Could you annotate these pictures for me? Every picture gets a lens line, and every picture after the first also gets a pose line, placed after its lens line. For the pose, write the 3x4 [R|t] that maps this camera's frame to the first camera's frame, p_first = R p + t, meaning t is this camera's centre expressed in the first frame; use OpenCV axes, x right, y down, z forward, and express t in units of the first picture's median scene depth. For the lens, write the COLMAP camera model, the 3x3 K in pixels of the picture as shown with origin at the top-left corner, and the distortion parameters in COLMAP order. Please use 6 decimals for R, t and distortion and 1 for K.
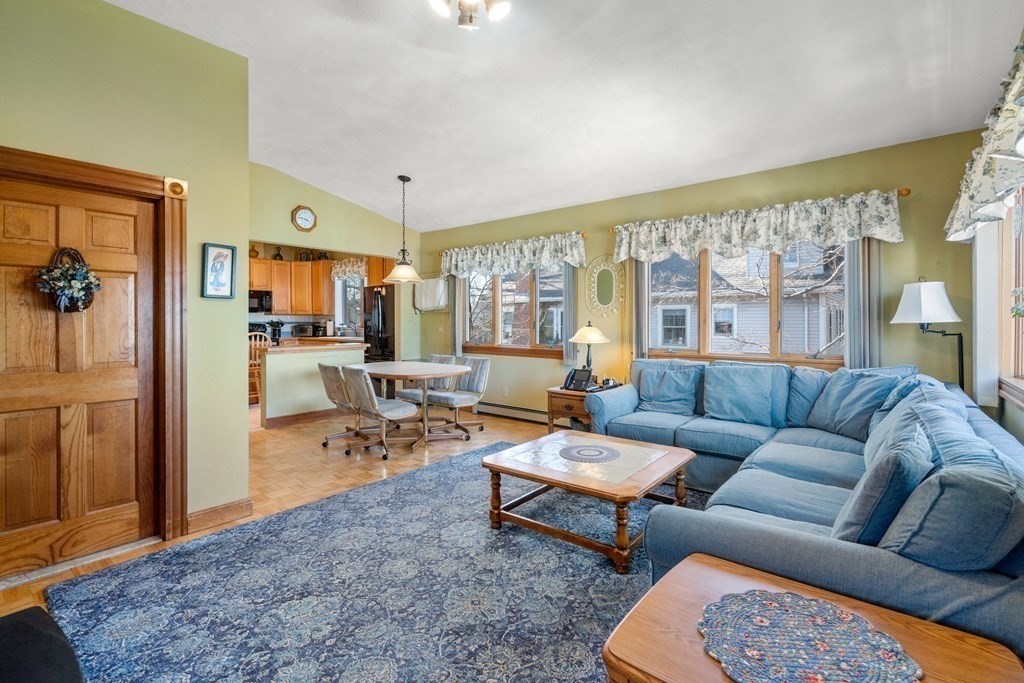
lens RADIAL K [[472.0, 0, 512.2], [0, 472.0, 320.6], [0, 0, 1]] dist [-0.001159, 0.000110]
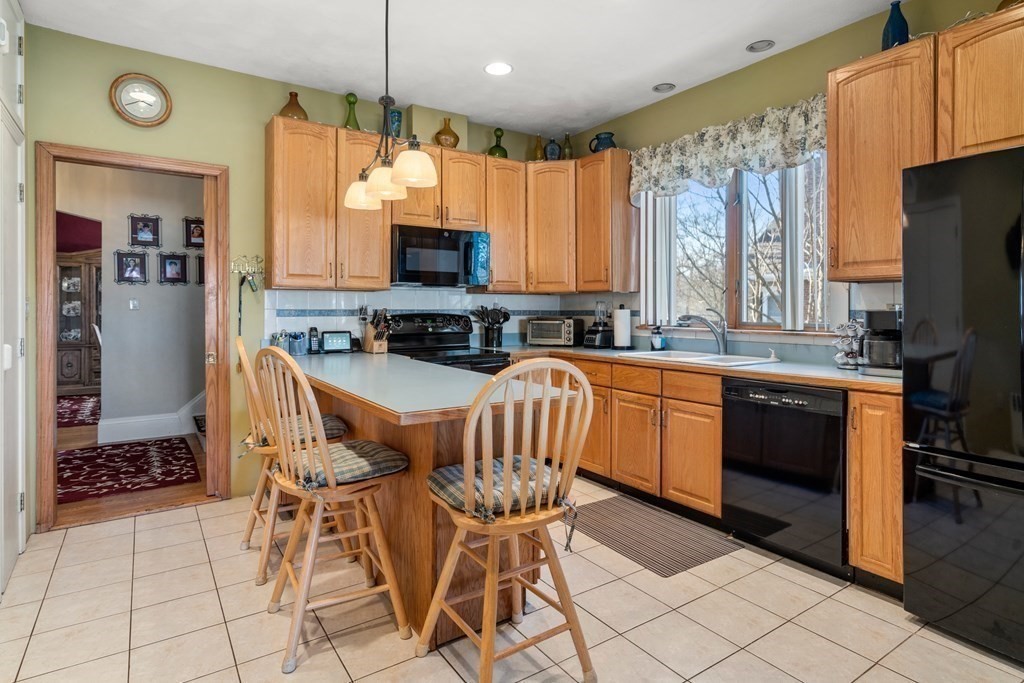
lens RADIAL K [[550.1, 0, 508.4], [0, 550.1, 309.5], [0, 0, 1]] dist [-0.003405, -0.000561]
pose [[0.957104, 0.004845, -0.289703, -0.422858], [-0.005233, 0.999986, -0.000564, 0.002782], [0.289696, 0.002055, 0.957116, 0.662371]]
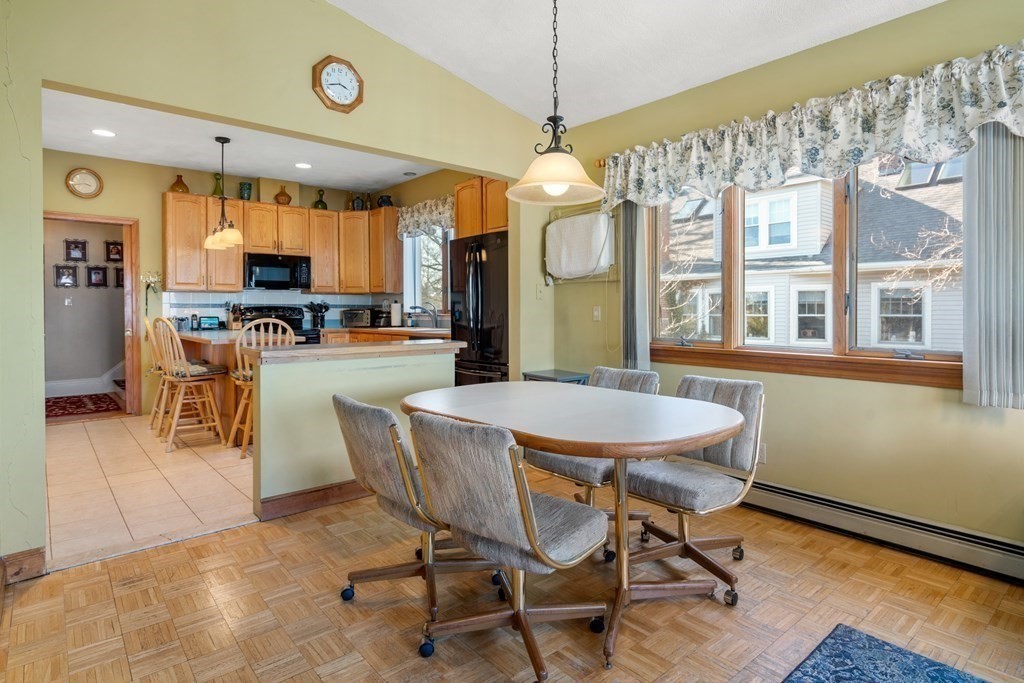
lens RADIAL K [[556.9, 0, 511.9], [0, 556.9, 312.7], [0, 0, 1]] dist [0.000141, 0.000669]
pose [[0.985023, 0.001414, -0.172418, -0.124608], [-0.000475, 0.999985, 0.005486, 0.012102], [0.172423, -0.005322, 0.985009, 0.348583]]
